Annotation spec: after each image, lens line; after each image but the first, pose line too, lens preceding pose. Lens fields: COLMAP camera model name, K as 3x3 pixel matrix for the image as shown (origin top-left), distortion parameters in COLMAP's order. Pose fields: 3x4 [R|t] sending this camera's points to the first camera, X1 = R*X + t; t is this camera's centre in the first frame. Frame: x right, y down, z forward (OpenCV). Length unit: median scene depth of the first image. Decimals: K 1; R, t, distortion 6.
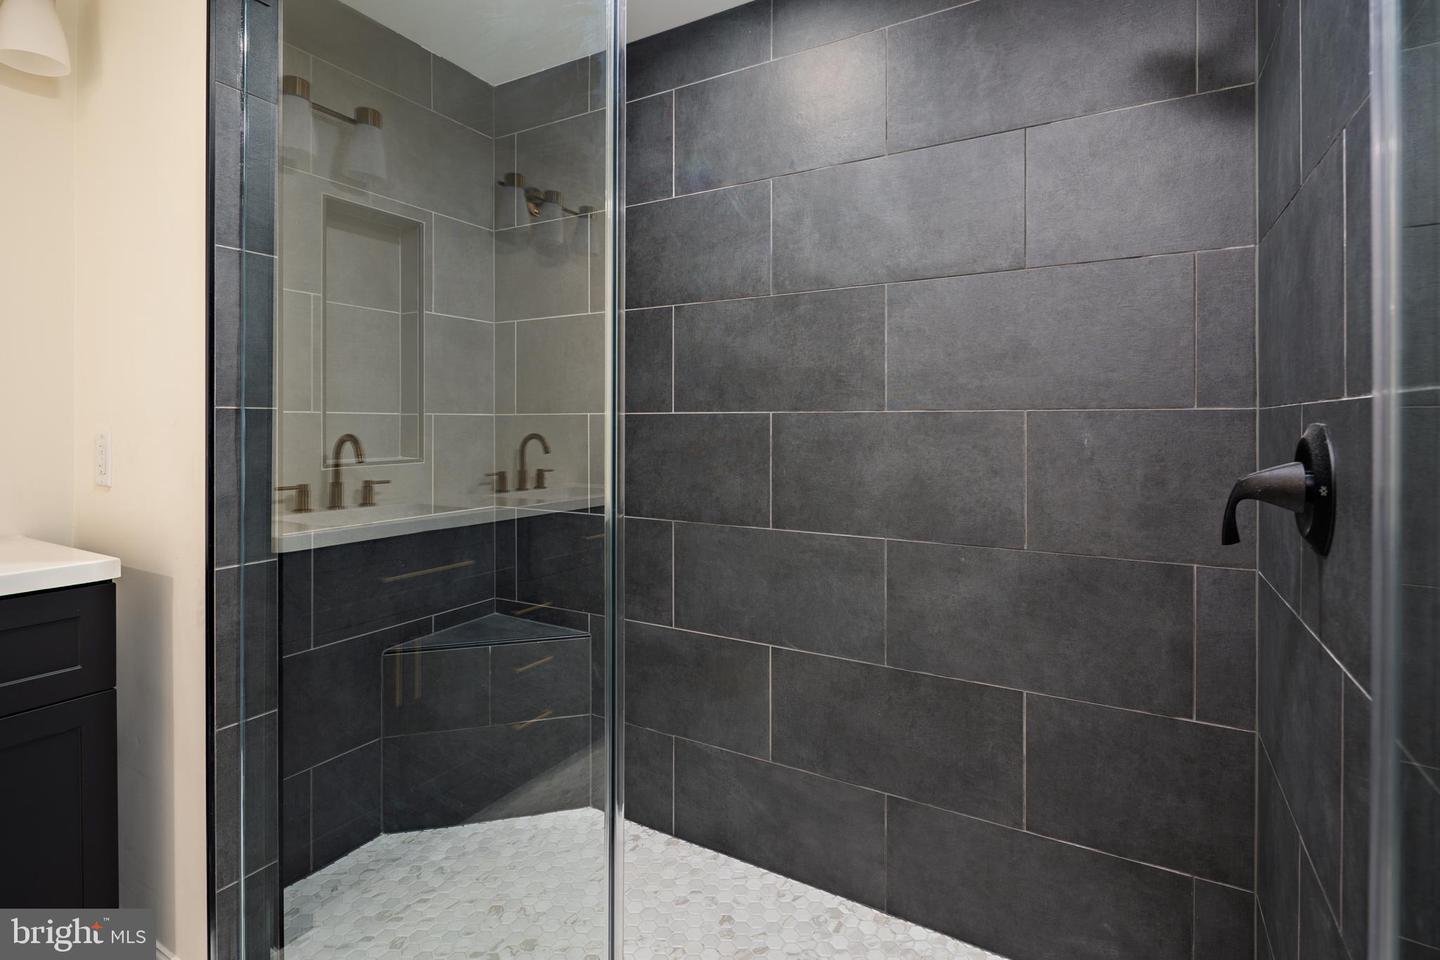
lens RADIAL K [[699.3, 0, 726.3], [0, 699.3, 421.6], [0, 0, 1]] dist [0.008151, -0.006158]
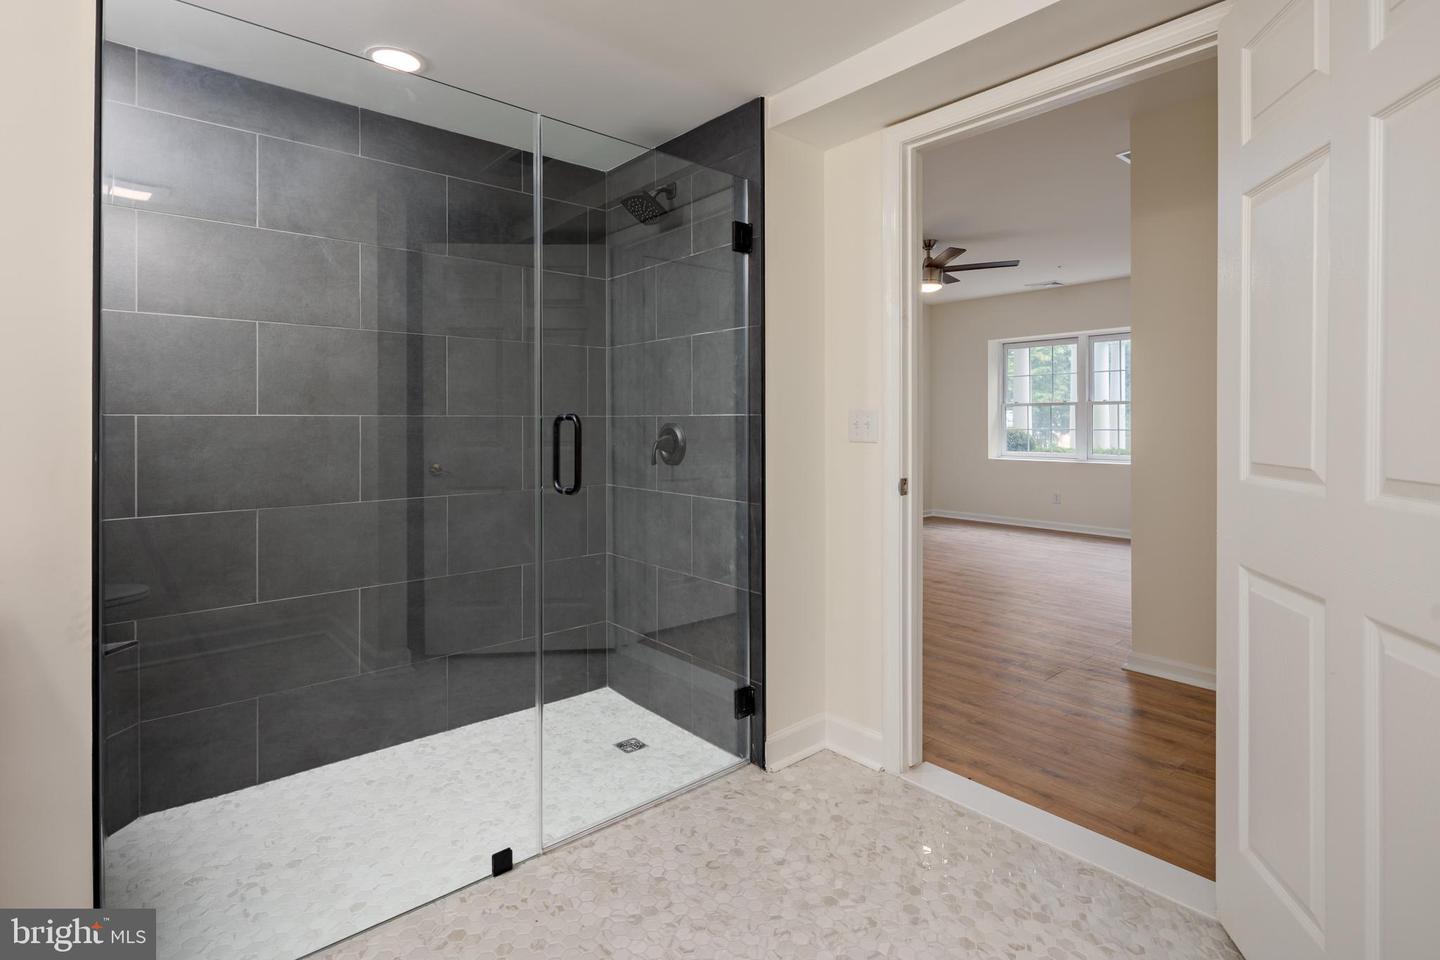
lens RADIAL K [[699.3, 0, 711.7], [0, 699.3, 425.3], [0, 0, 1]] dist [0.008151, -0.006158]
pose [[0.329060, -0.001647, 0.944308, -0.940501], [0.005397, 0.999985, -0.000137, 0.008949], [-0.944294, 0.005141, 0.329064, -0.081958]]
